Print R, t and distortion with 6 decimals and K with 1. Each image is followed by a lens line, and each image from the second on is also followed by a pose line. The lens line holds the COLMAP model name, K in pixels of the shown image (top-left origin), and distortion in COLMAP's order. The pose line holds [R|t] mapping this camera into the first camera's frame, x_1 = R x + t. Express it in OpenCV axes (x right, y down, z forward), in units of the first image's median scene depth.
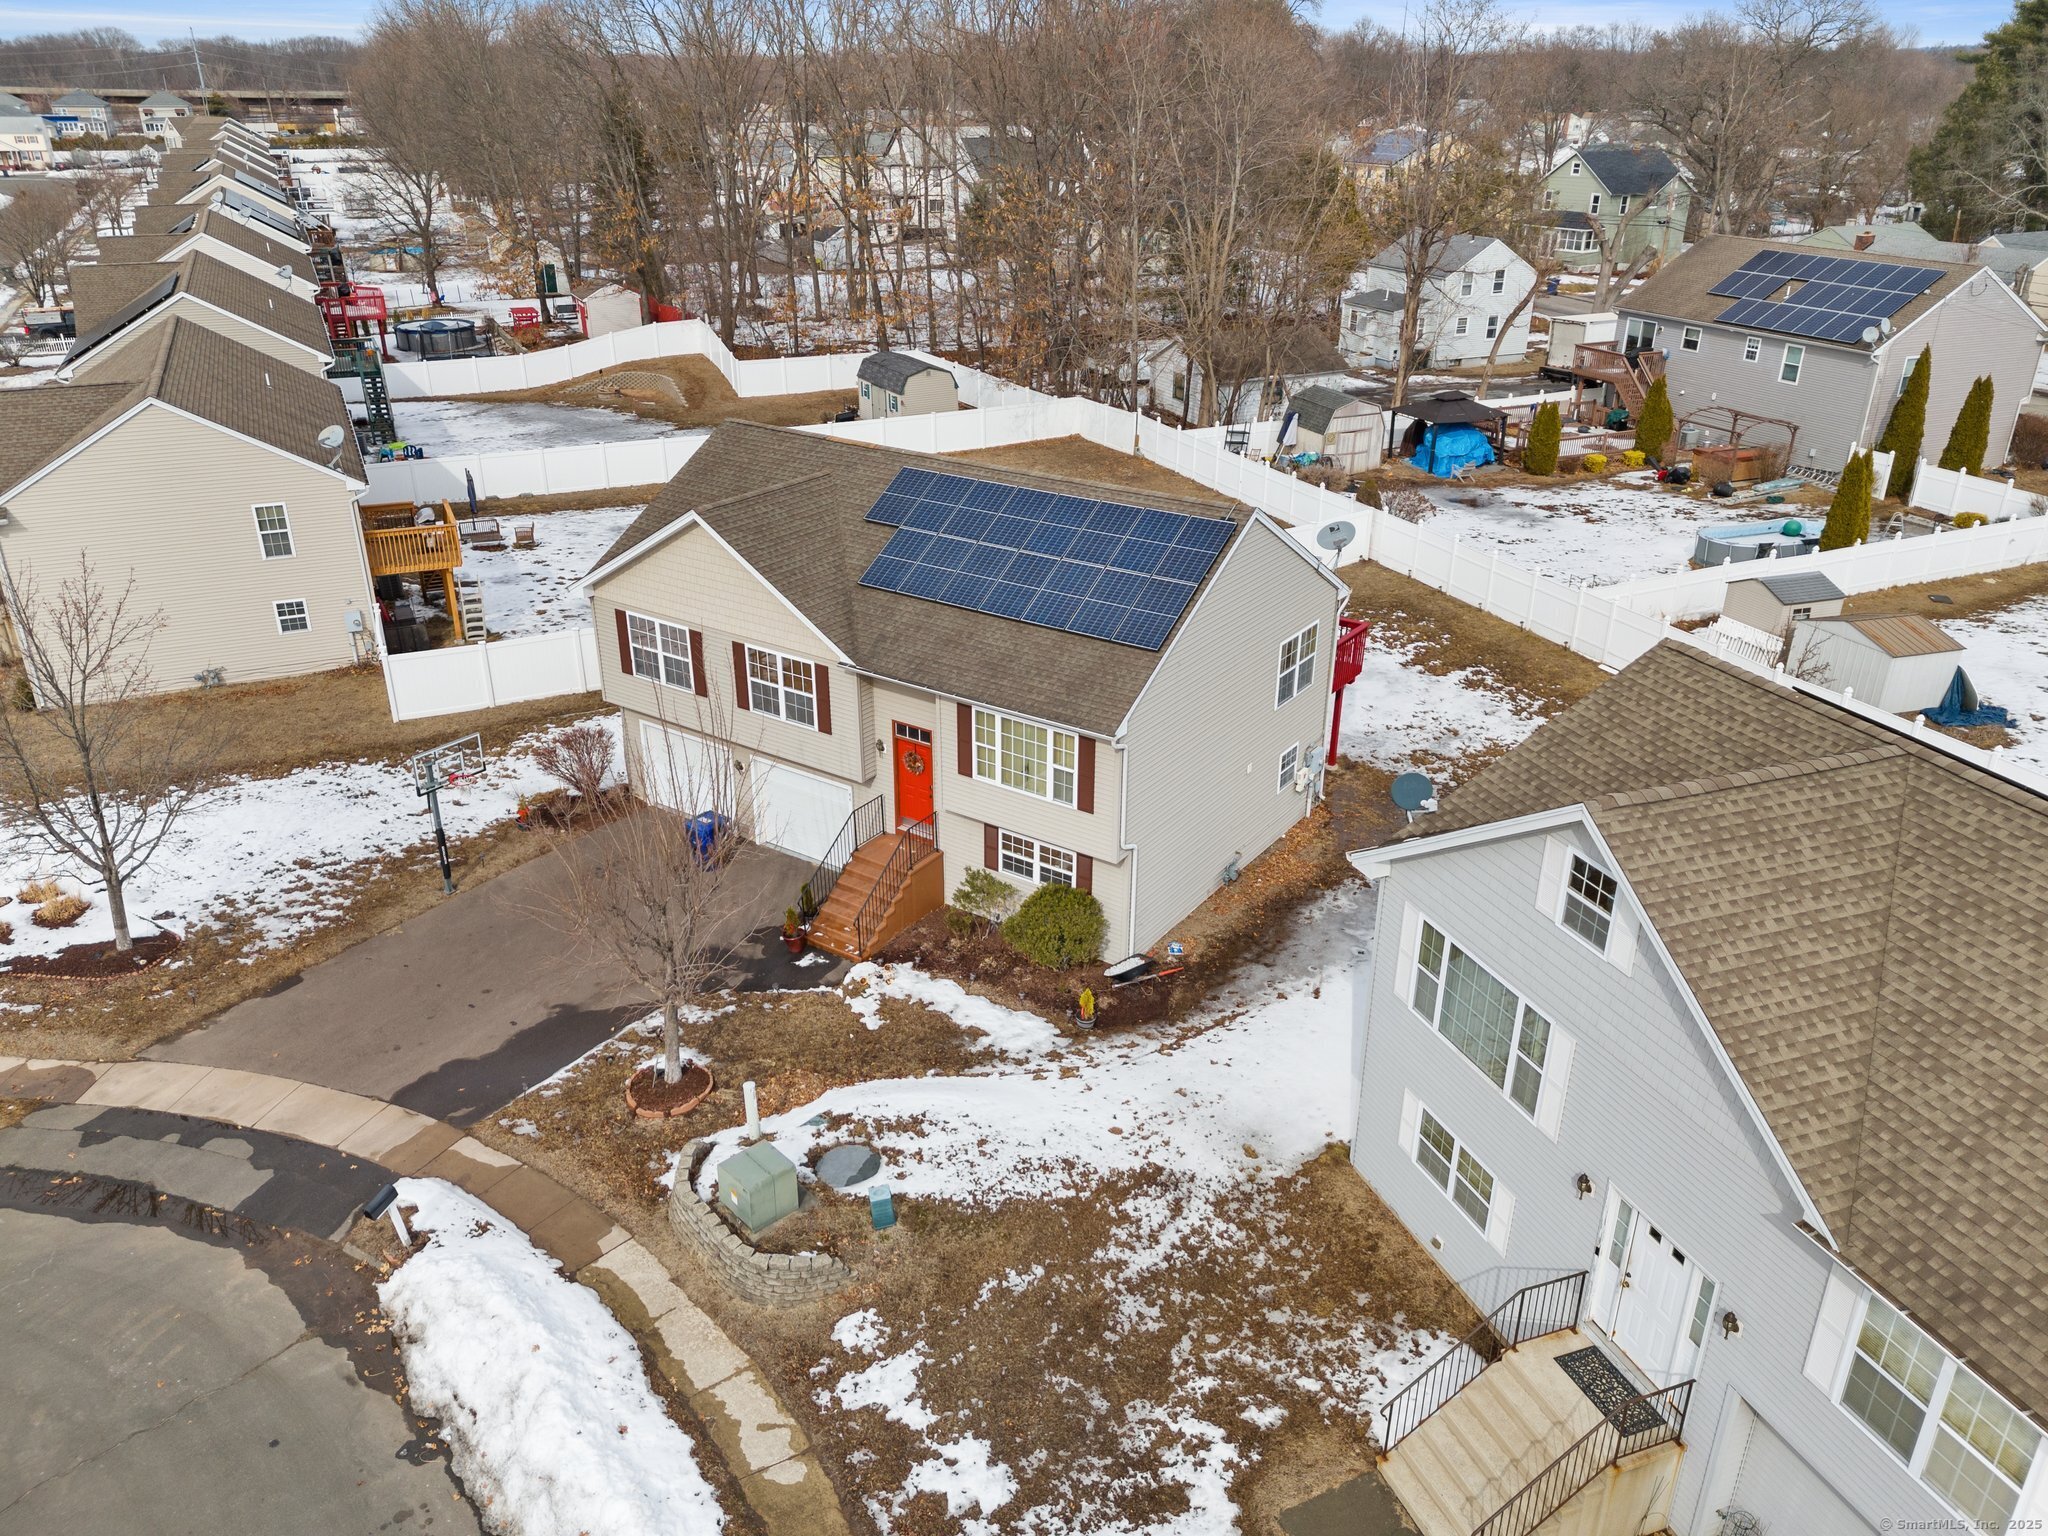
lens RADIAL K [[1491.9, 0, 1021.0], [0, 1491.9, 765.6], [0, 0, 1]] dist [0.112934, -0.162756]
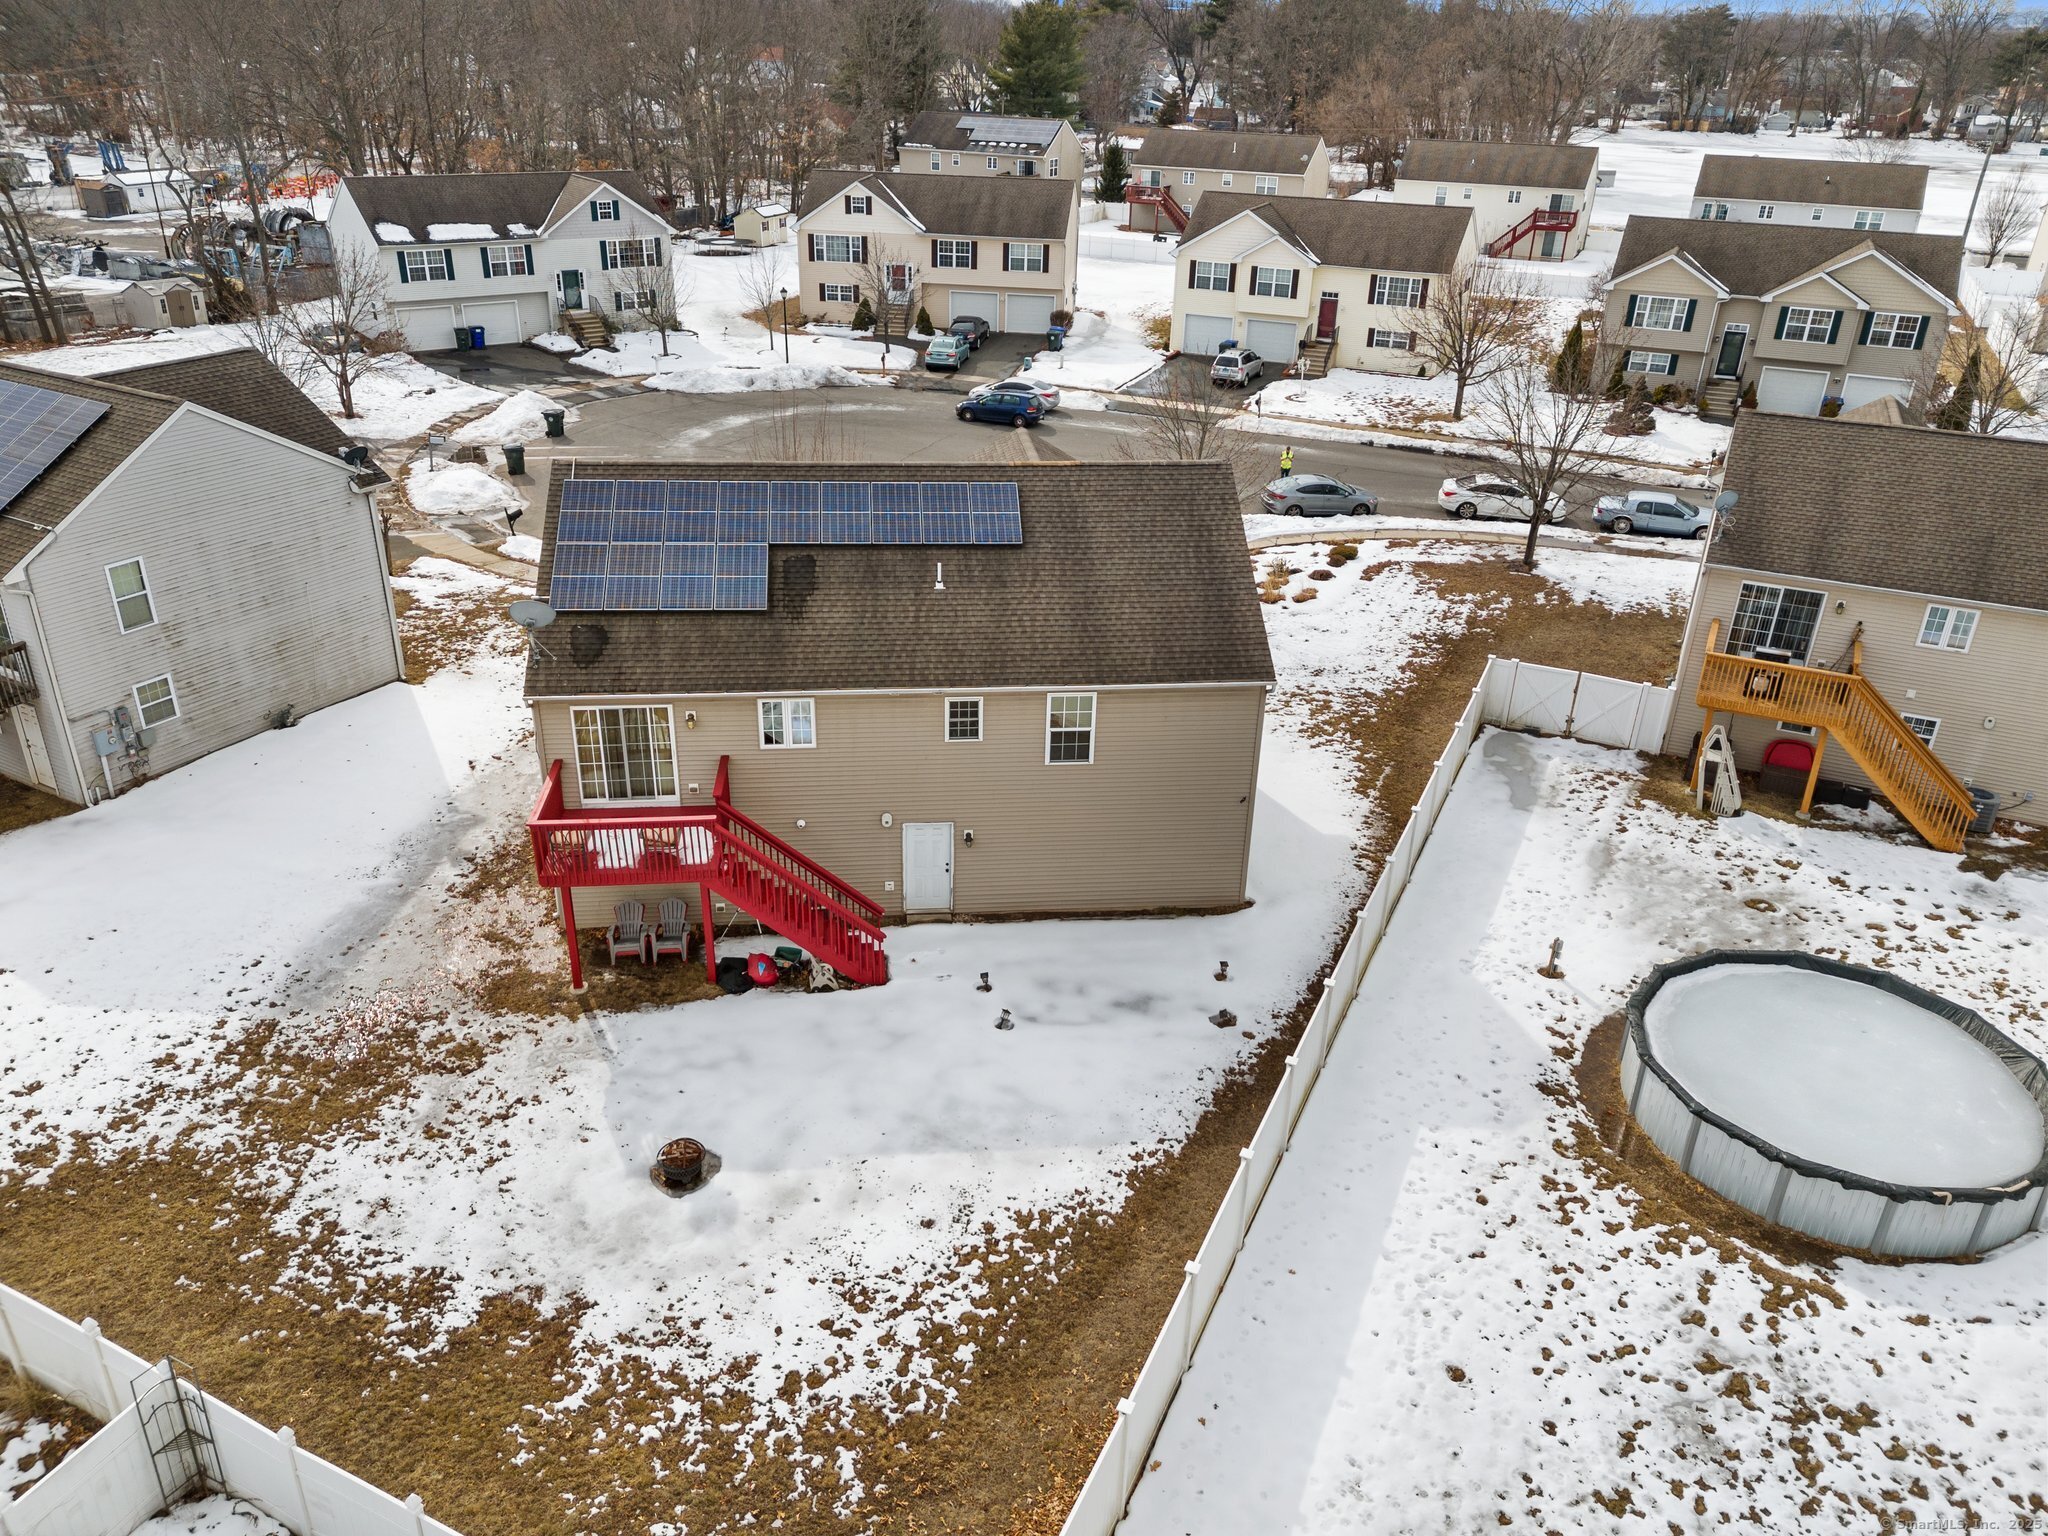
lens RADIAL K [[1503.7, 0, 1017.4], [0, 1503.7, 765.9], [0, 0, 1]] dist [0.062599, -0.047109]
pose [[-0.760119, 0.268284, -0.591812, 0.651184], [-0.296195, 0.667596, 0.683069, -0.929456], [0.578349, 0.694506, -0.427989, 1.952411]]
